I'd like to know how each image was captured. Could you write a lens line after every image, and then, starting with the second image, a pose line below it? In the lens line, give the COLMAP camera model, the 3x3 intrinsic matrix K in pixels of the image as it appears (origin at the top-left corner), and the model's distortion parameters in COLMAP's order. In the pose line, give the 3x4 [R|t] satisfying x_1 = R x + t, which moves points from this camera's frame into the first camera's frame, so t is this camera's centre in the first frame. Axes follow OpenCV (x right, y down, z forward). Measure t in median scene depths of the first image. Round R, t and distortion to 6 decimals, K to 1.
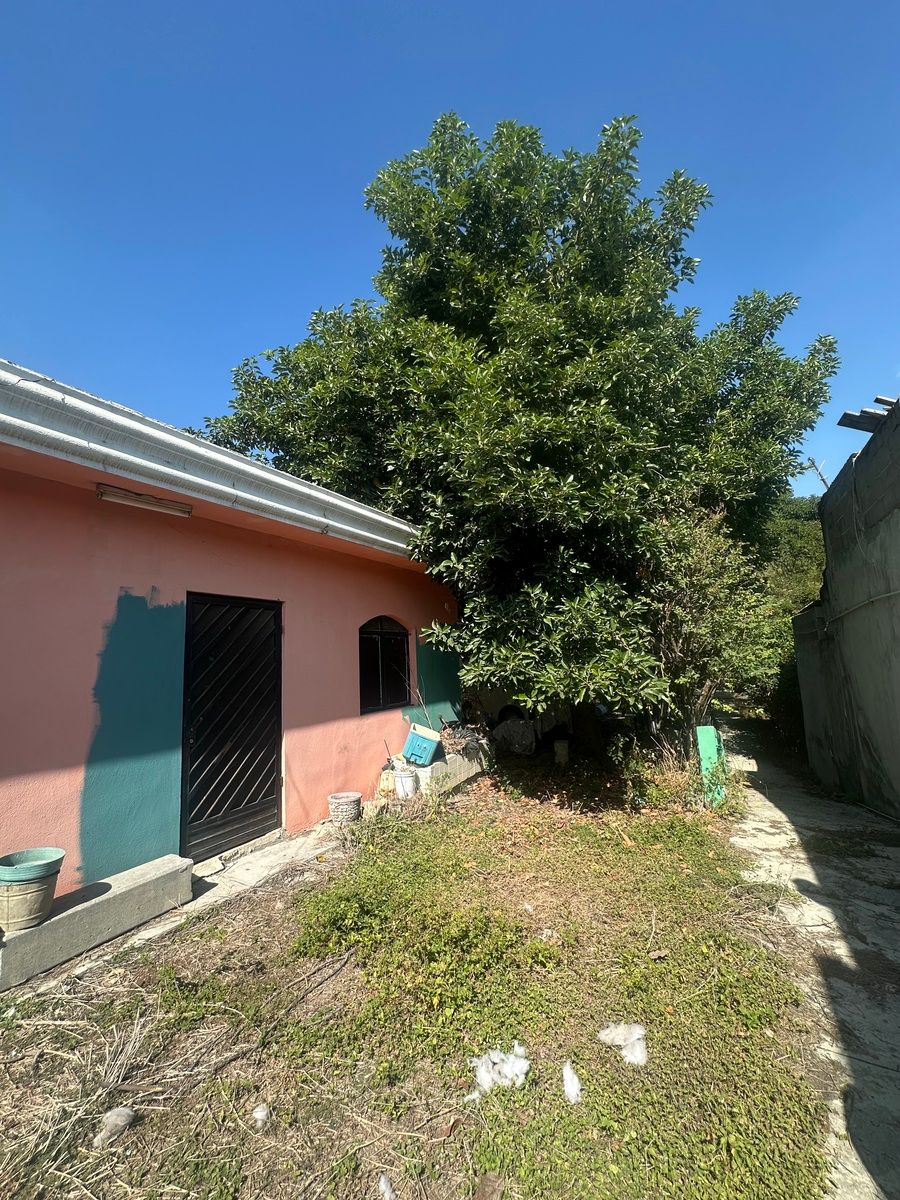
lens RADIAL K [[479.5, 0, 449.7], [0, 479.5, 607.5], [0, 0, 1]] dist [-0.000447, 0.001007]
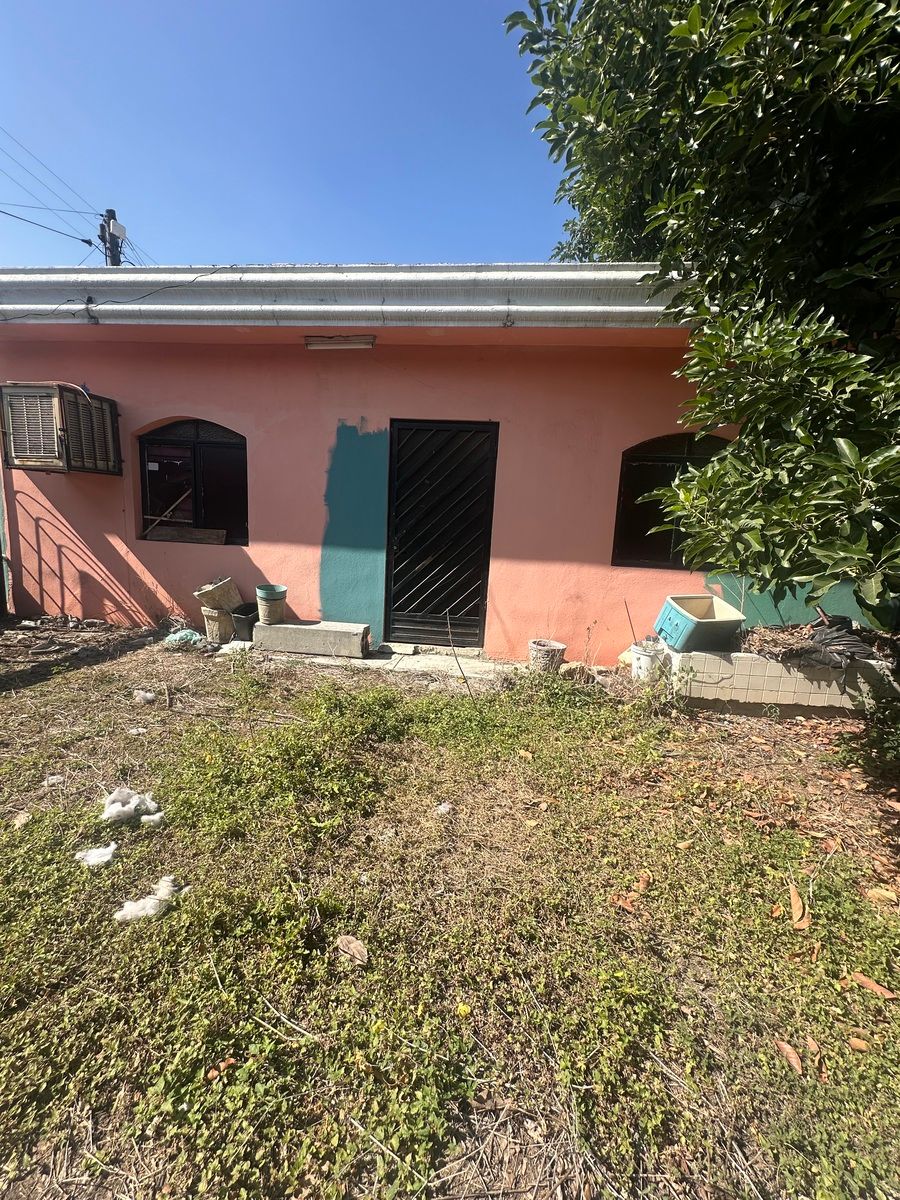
lens RADIAL K [[468.9, 0, 453.4], [0, 468.9, 601.0], [0, 0, 1]] dist [-0.001401, -0.000067]
pose [[0.386481, 0.206958, -0.898778, 0.628493], [0.030535, 0.971093, 0.236740, 0.132117], [0.921792, -0.118940, 0.368989, 0.680063]]
